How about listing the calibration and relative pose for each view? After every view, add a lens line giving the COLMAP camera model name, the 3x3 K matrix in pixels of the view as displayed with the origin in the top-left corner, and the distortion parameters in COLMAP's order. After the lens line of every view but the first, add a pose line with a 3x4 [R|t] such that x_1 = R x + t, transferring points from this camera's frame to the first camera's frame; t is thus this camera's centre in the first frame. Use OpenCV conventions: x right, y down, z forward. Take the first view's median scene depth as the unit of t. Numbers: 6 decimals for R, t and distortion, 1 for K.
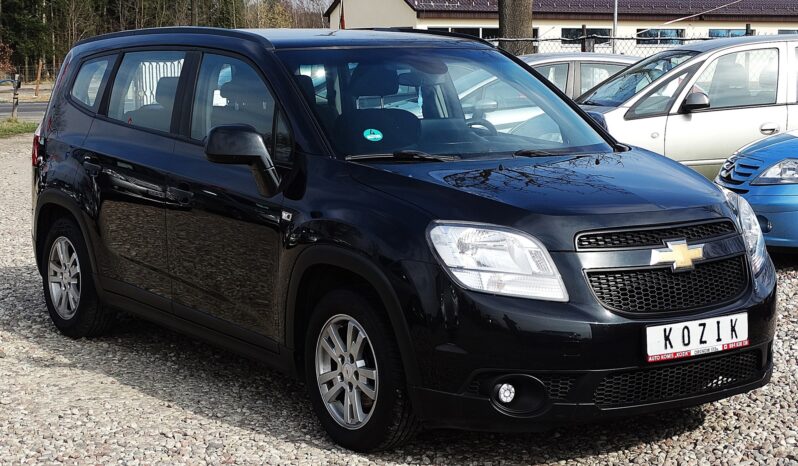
lens RADIAL K [[1520.8, 0, 403.9], [0, 1520.8, 237.1], [0, 0, 1]] dist [-0.033688, 0.000000]
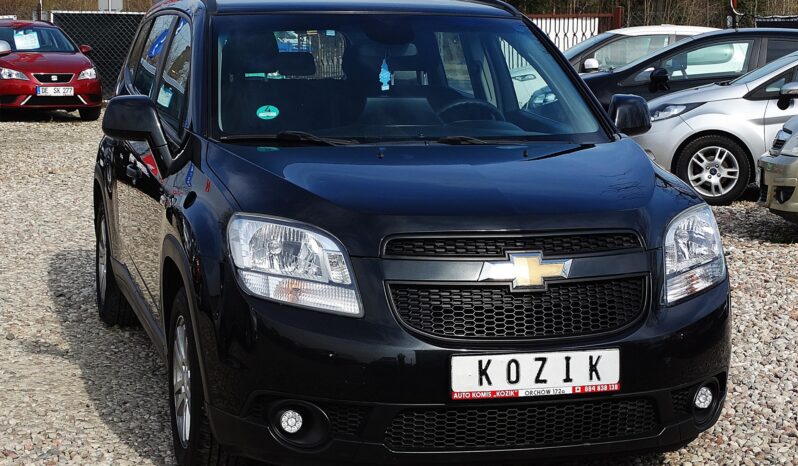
lens RADIAL K [[1671.5, 0, 394.1], [0, 1671.5, 230.8], [0, 0, 1]] dist [-0.034020, 0.000000]
pose [[0.943561, 0.054179, -0.326738, 0.399760], [-0.054425, 0.998483, 0.008396, -0.012947], [0.326697, 0.009861, 0.945078, 0.138331]]
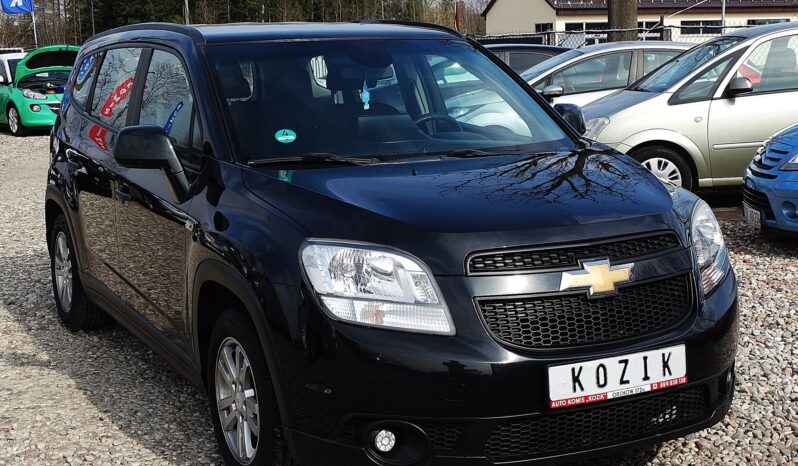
lens RADIAL K [[1222.9, 0, 398.6], [0, 1222.9, 229.5], [0, 0, 1]] dist [0.023583, 0.000000]
pose [[0.991166, -0.000711, -0.132624, 0.159742], [0.004355, 0.999621, 0.027187, -0.033799], [0.132554, -0.027524, 0.990793, 0.306648]]
